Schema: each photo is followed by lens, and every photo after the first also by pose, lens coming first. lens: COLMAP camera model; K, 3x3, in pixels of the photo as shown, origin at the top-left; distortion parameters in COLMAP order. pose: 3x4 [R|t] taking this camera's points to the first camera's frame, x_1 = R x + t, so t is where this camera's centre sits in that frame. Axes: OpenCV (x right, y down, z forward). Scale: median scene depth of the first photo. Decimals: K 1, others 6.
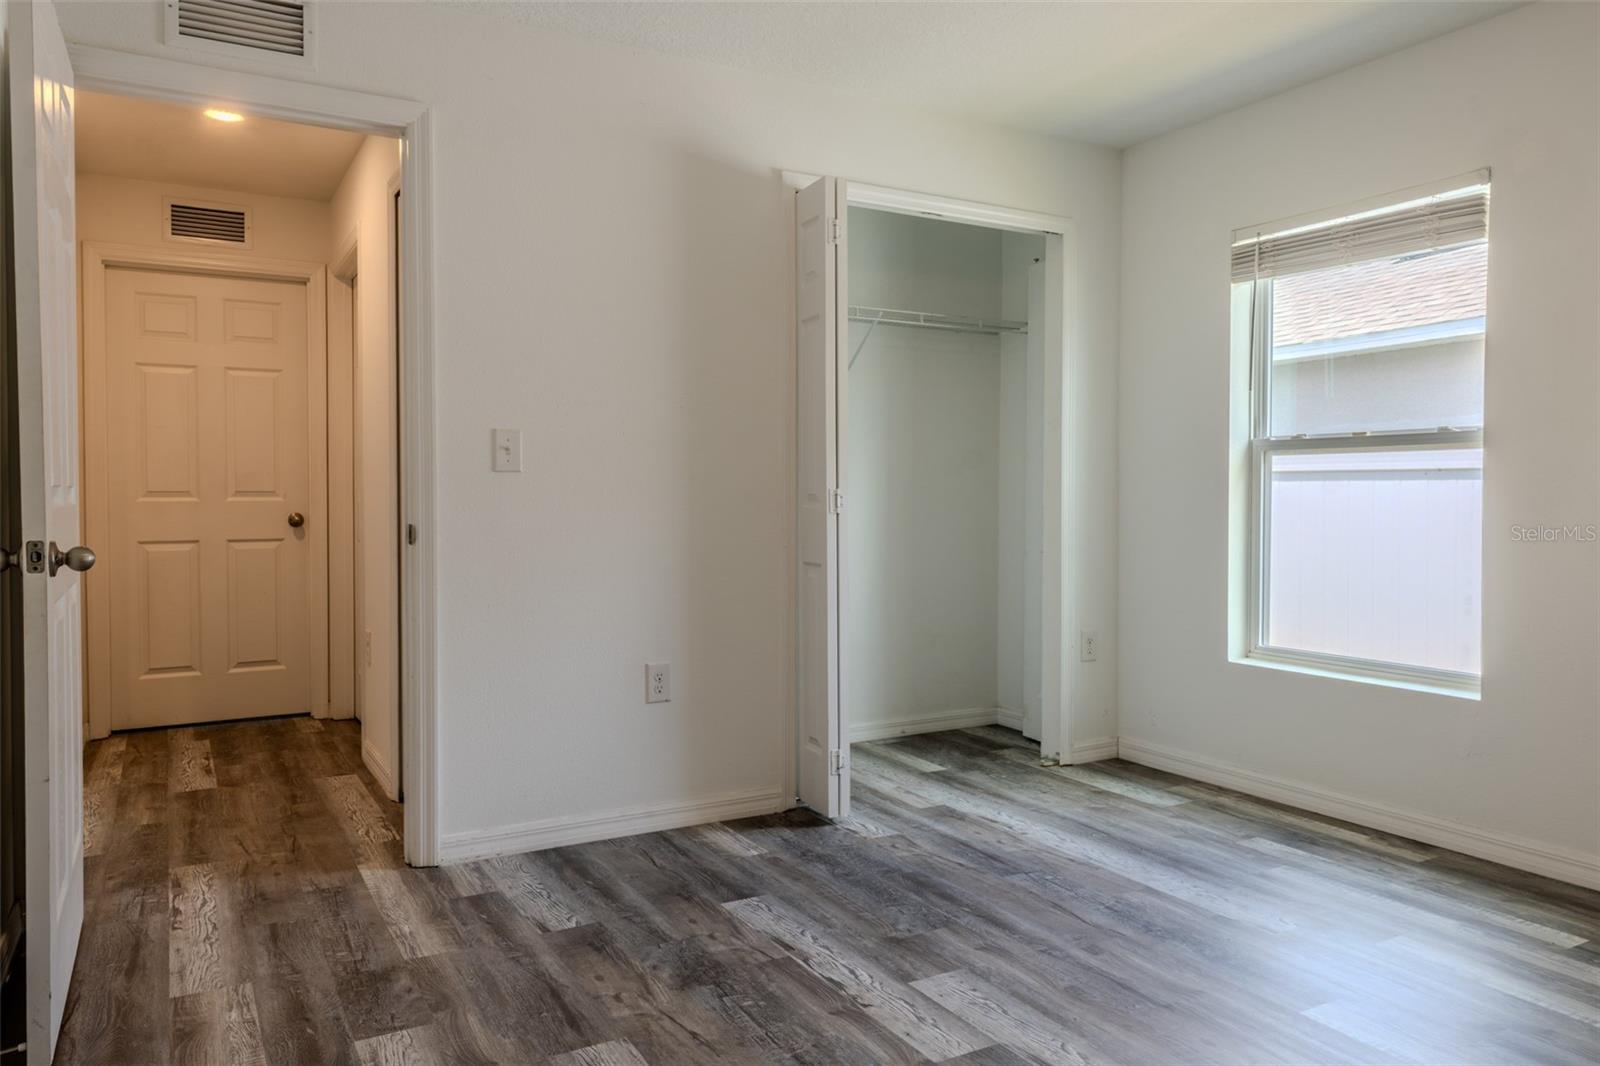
lens RADIAL K [[1107.1, 0, 804.4], [0, 1107.1, 515.2], [0, 0, 1]] dist [0.000674, 0.004321]
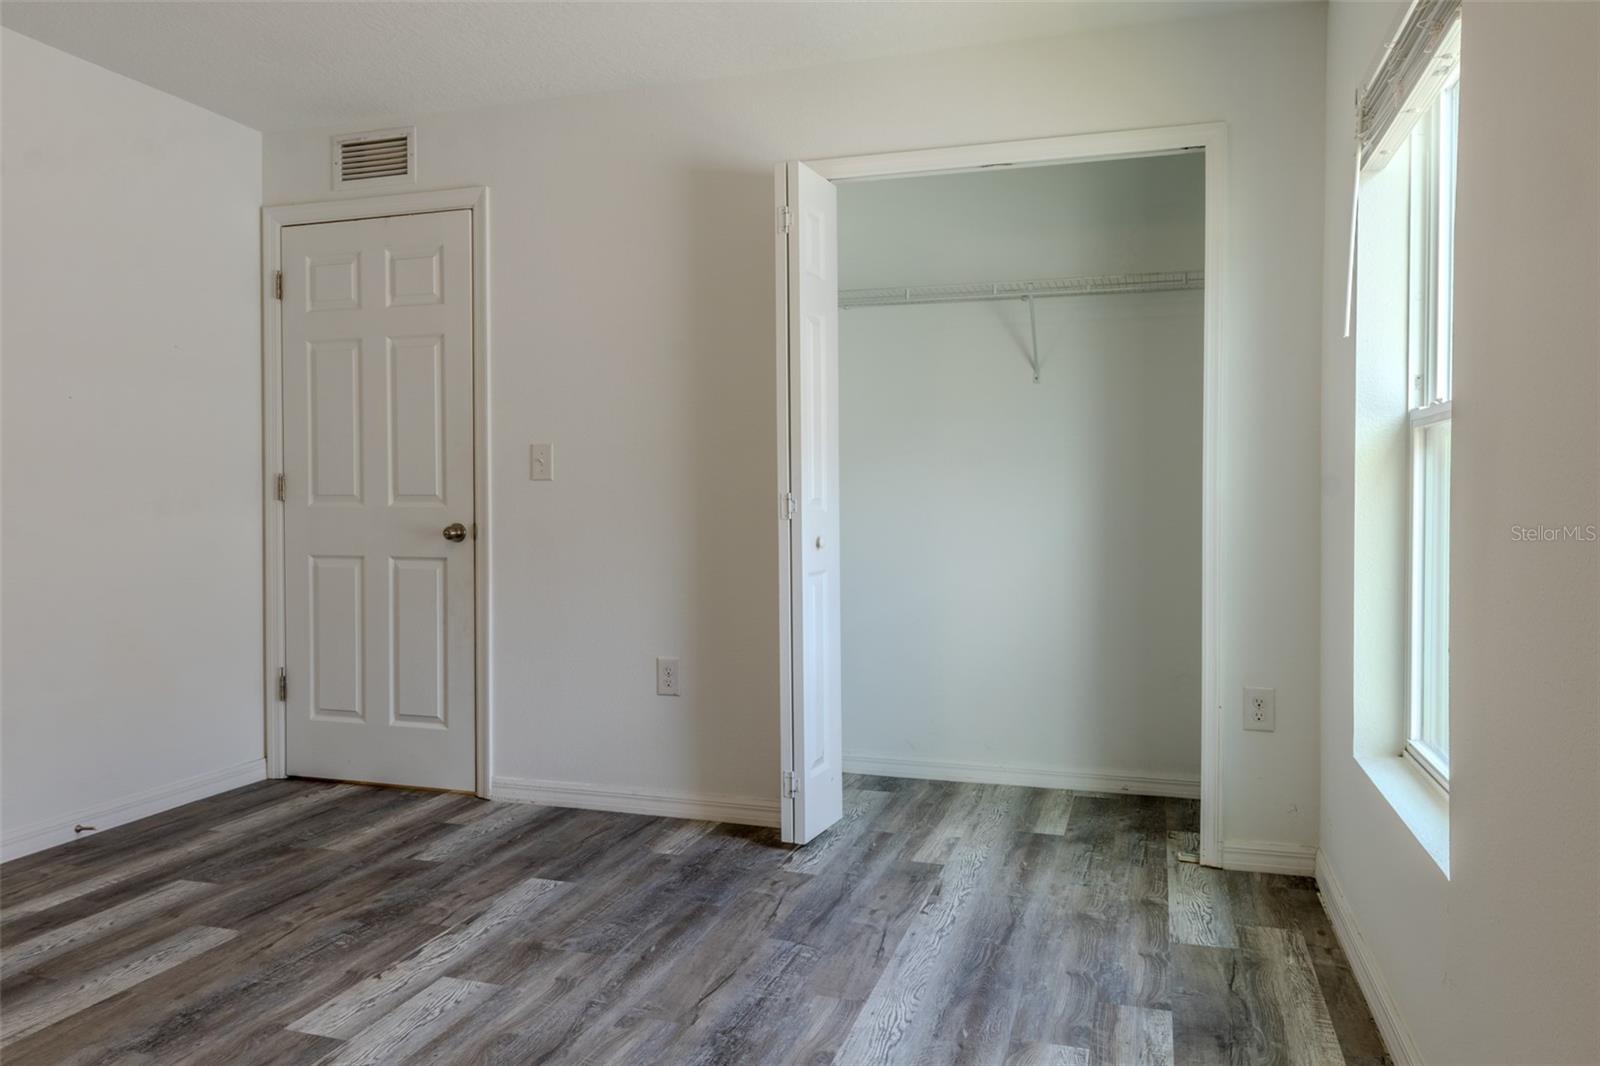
lens RADIAL K [[1107.1, 0, 804.4], [0, 1107.1, 515.2], [0, 0, 1]] dist [0.000674, 0.004321]
pose [[0.680325, 0.010220, -0.732839, 0.854552], [-0.012369, 0.999920, 0.002462, -0.008908], [0.732806, 0.007389, 0.680398, 0.435633]]
